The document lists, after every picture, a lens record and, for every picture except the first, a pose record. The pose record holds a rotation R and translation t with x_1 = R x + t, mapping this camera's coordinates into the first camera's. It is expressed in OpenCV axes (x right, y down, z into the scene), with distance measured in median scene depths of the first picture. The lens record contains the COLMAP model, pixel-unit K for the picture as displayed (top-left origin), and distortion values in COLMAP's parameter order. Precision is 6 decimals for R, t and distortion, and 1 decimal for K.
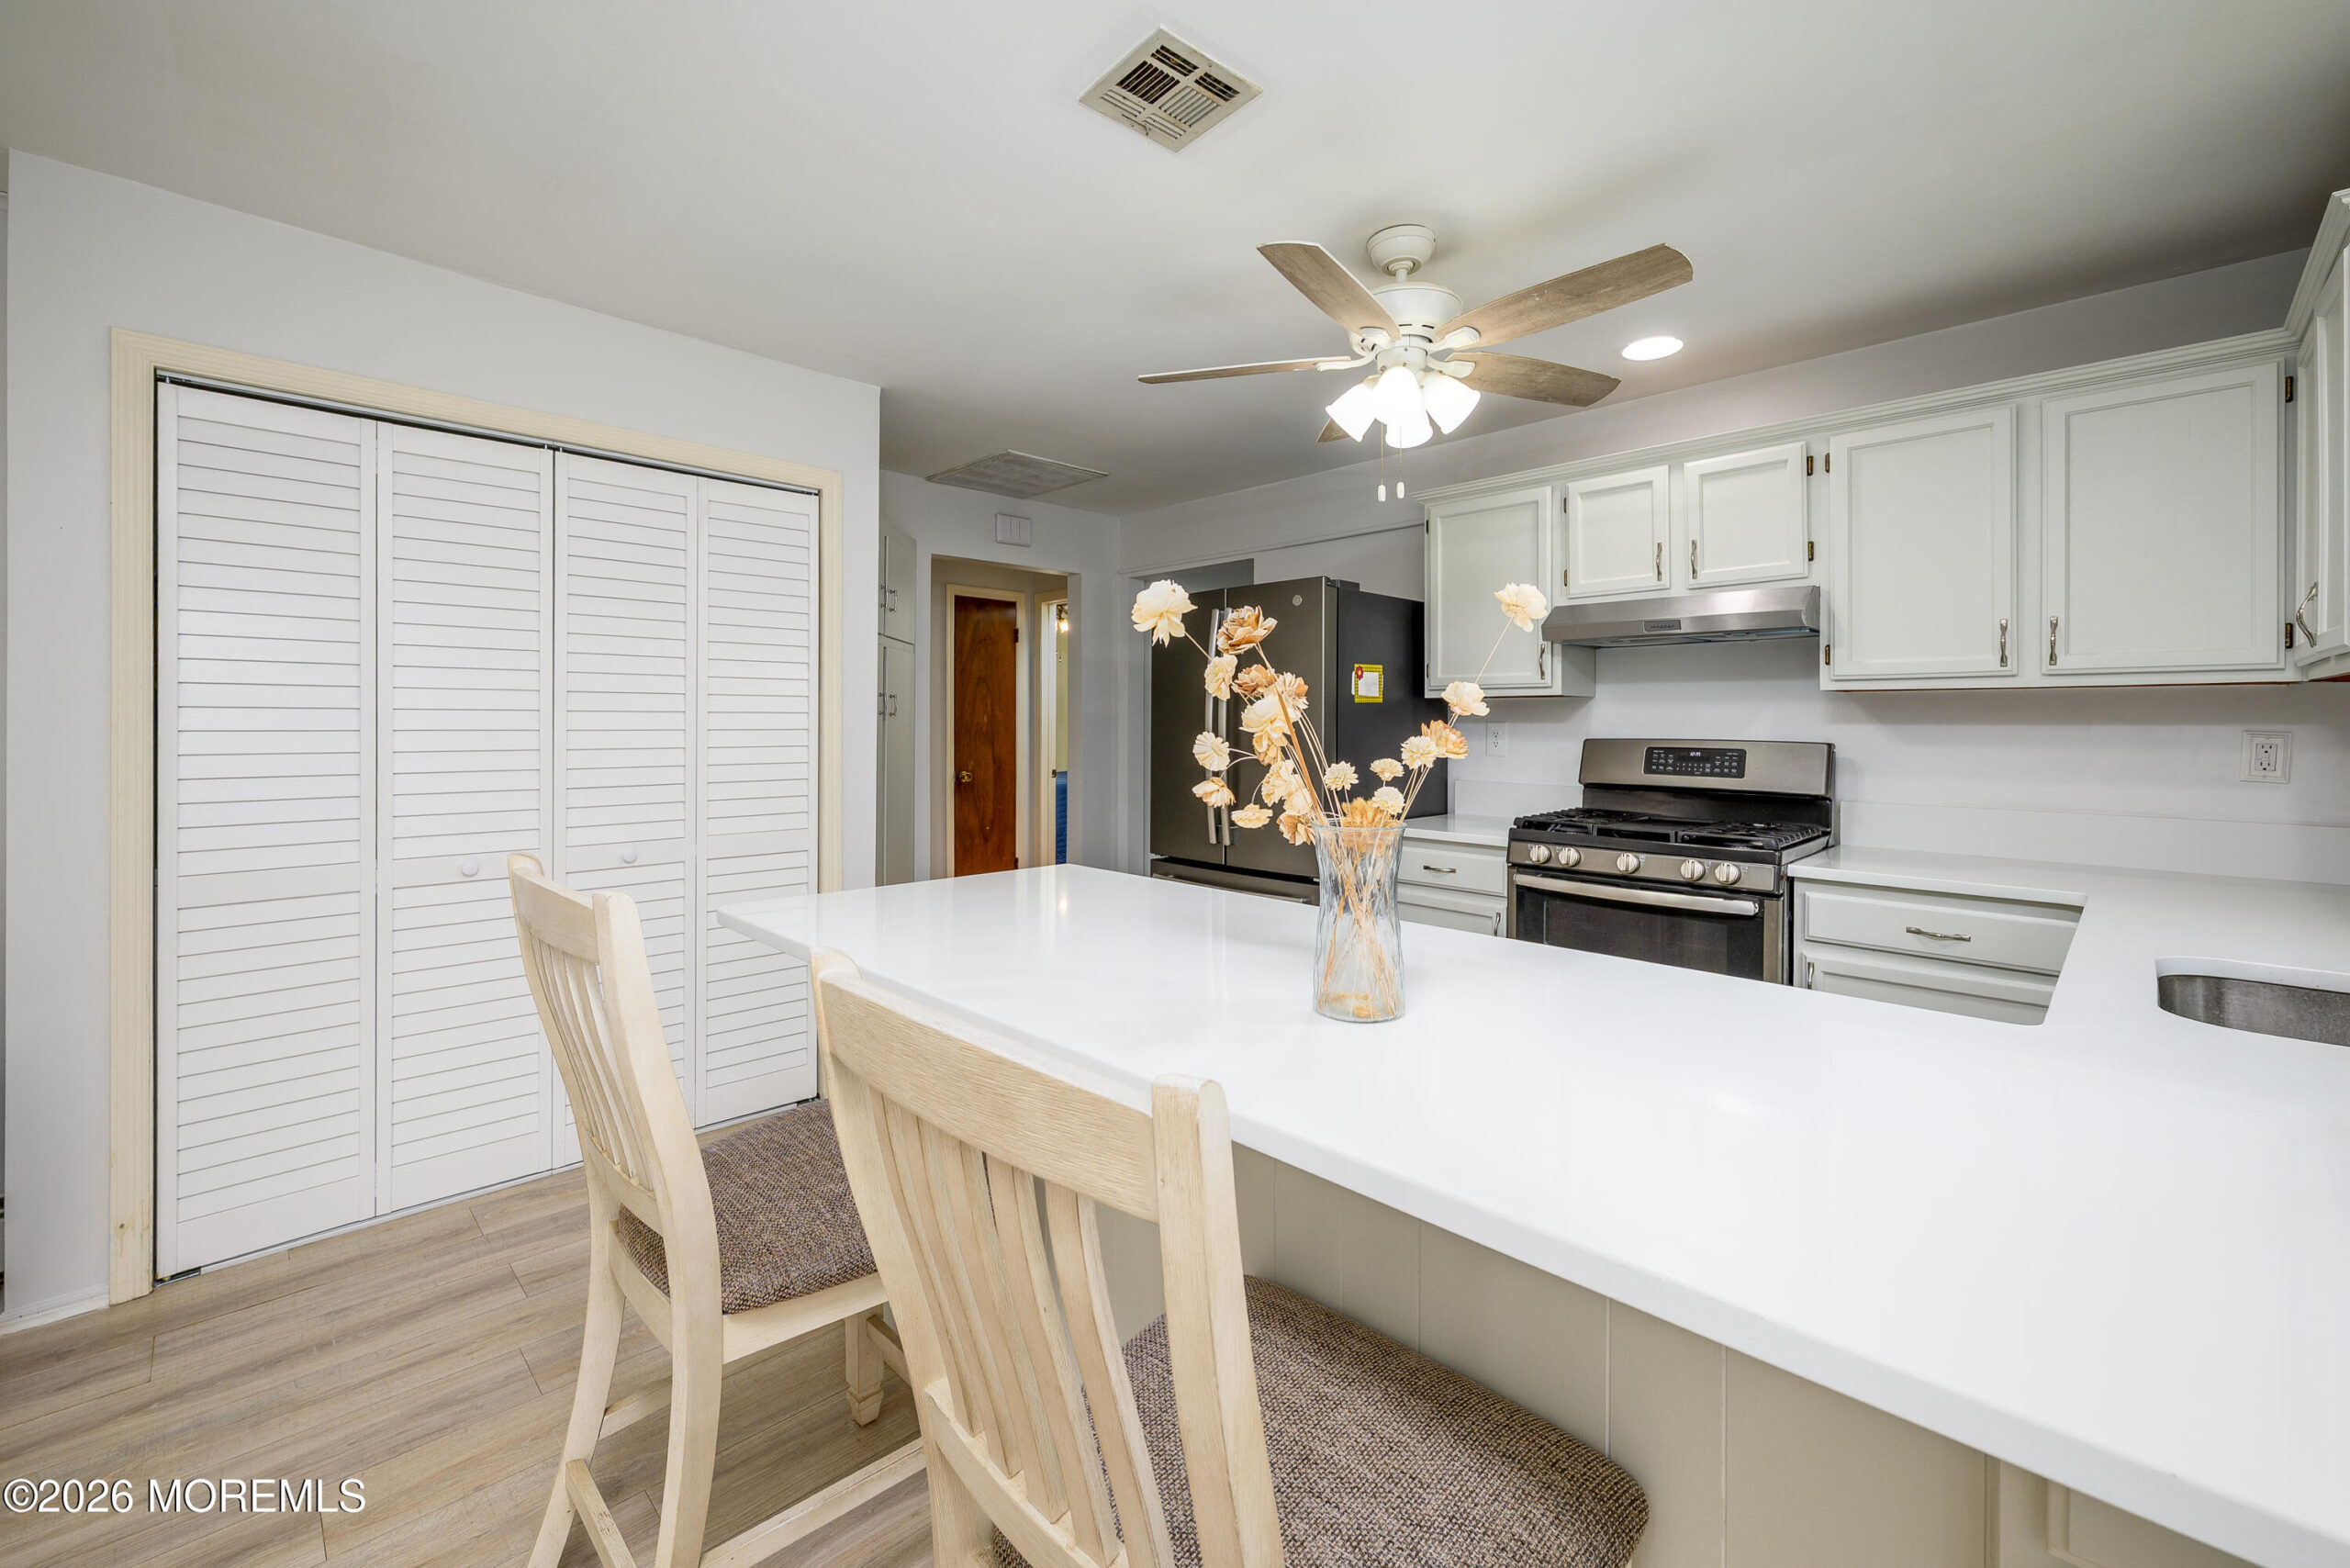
lens RADIAL K [[958.6, 0, 1189.7], [0, 958.6, 723.3], [0, 0, 1]] dist [-0.000162, 0.000713]
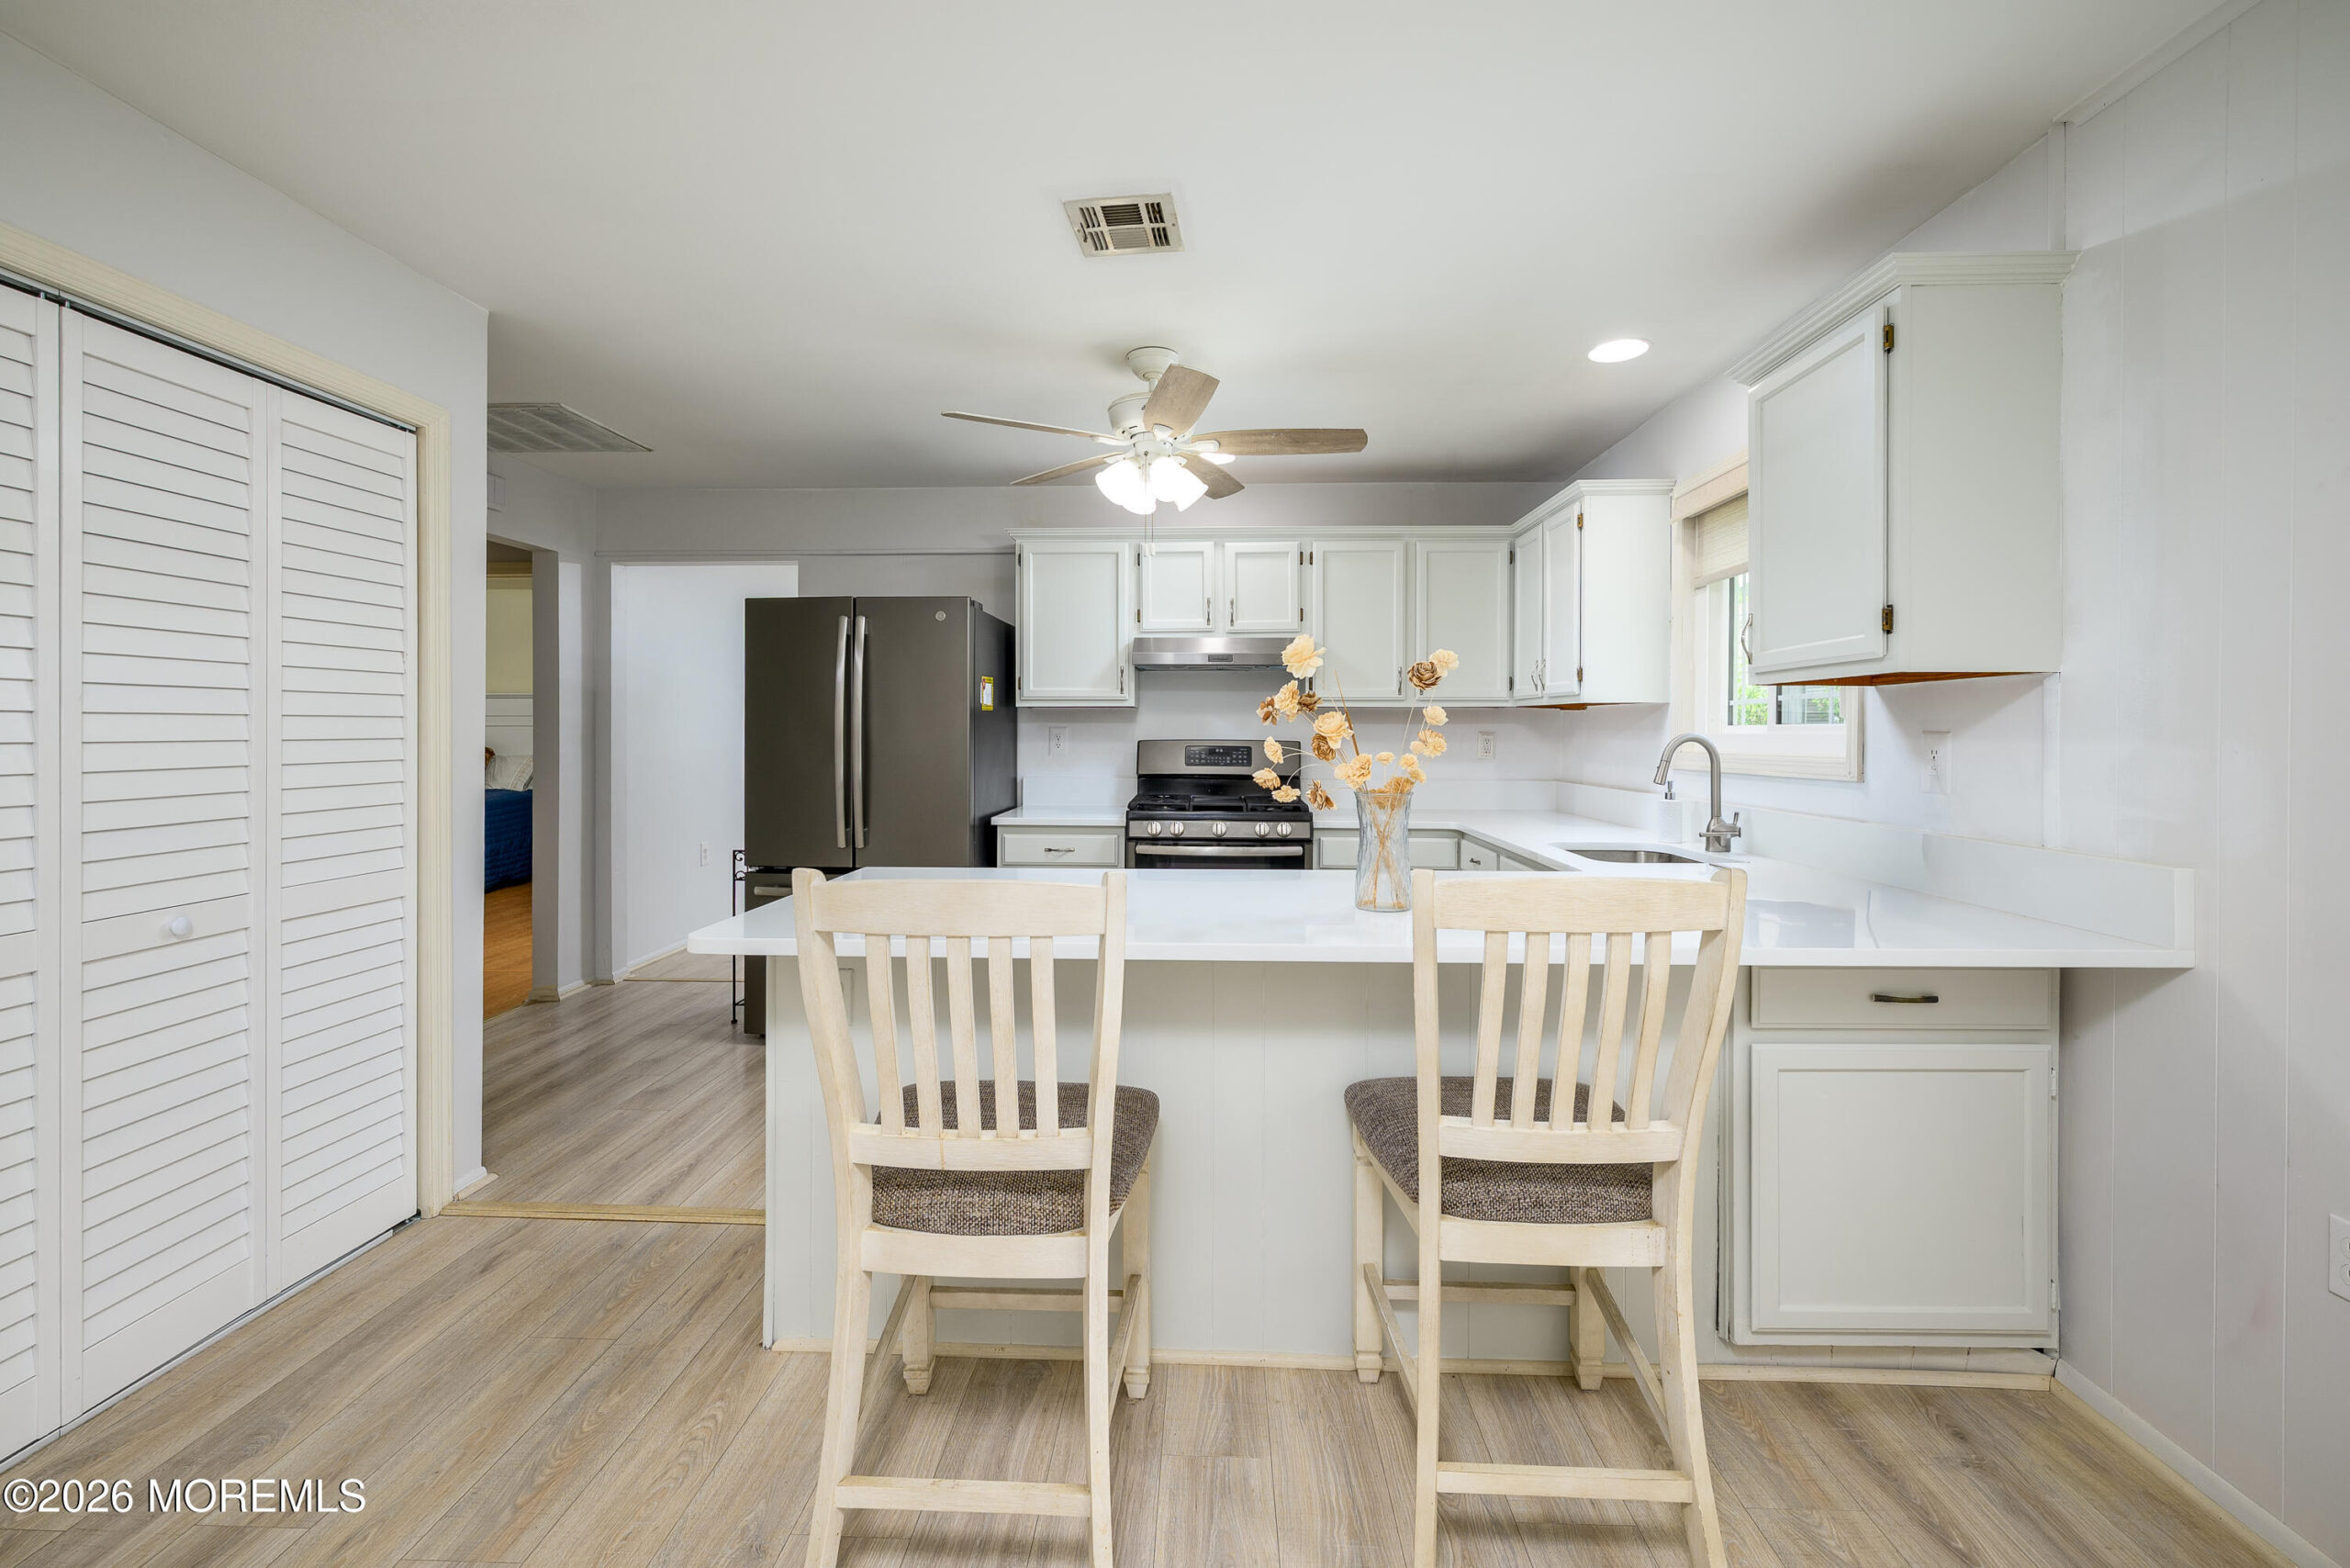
lens RADIAL K [[958.6, 0, 1187.9], [0, 958.6, 732.2], [0, 0, 1]] dist [-0.000162, 0.000713]
pose [[0.729096, -0.004107, 0.684399, -0.538943], [0.001133, 0.999988, 0.004793, -0.001618], [-0.684411, -0.002719, 0.729091, 0.019220]]
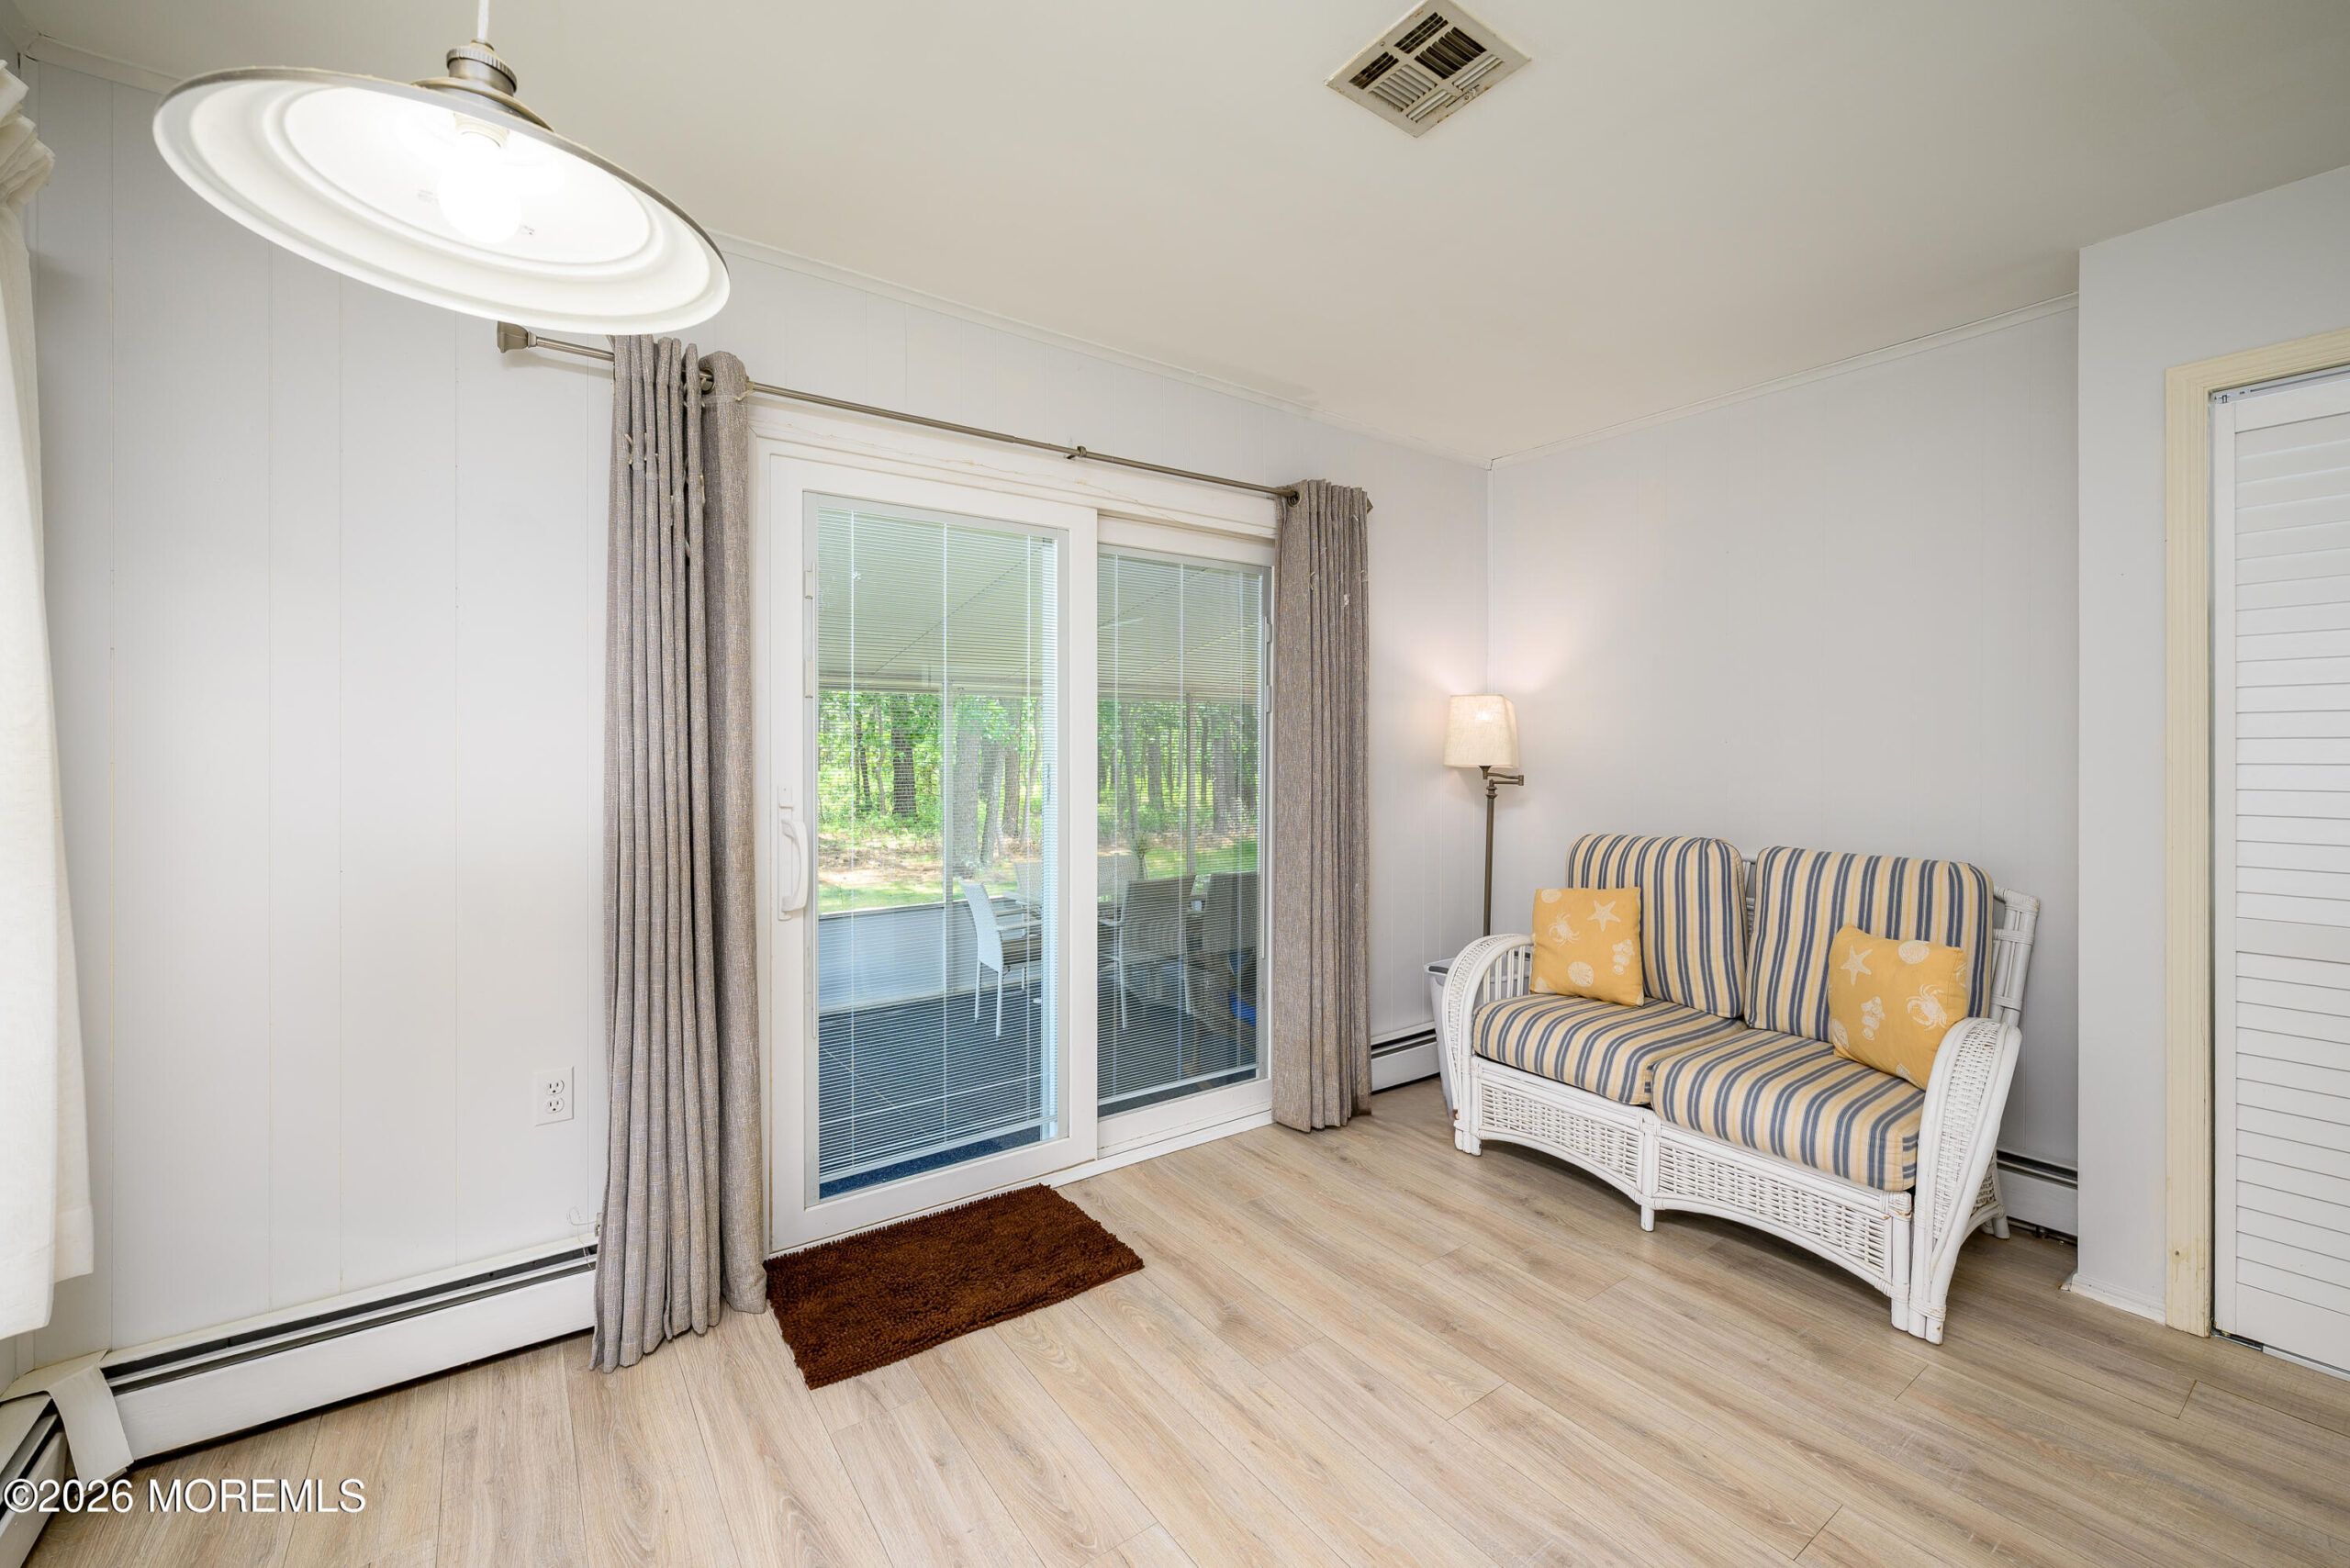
lens RADIAL K [[958.6, 0, 1175.5], [0, 958.6, 751.7], [0, 0, 1]] dist [-0.000162, 0.000713]
pose [[-0.171355, -0.005623, -0.985193, 0.046321], [-0.003883, 0.999980, -0.005032, 0.003772], [0.985202, 0.002963, -0.171373, 0.092563]]
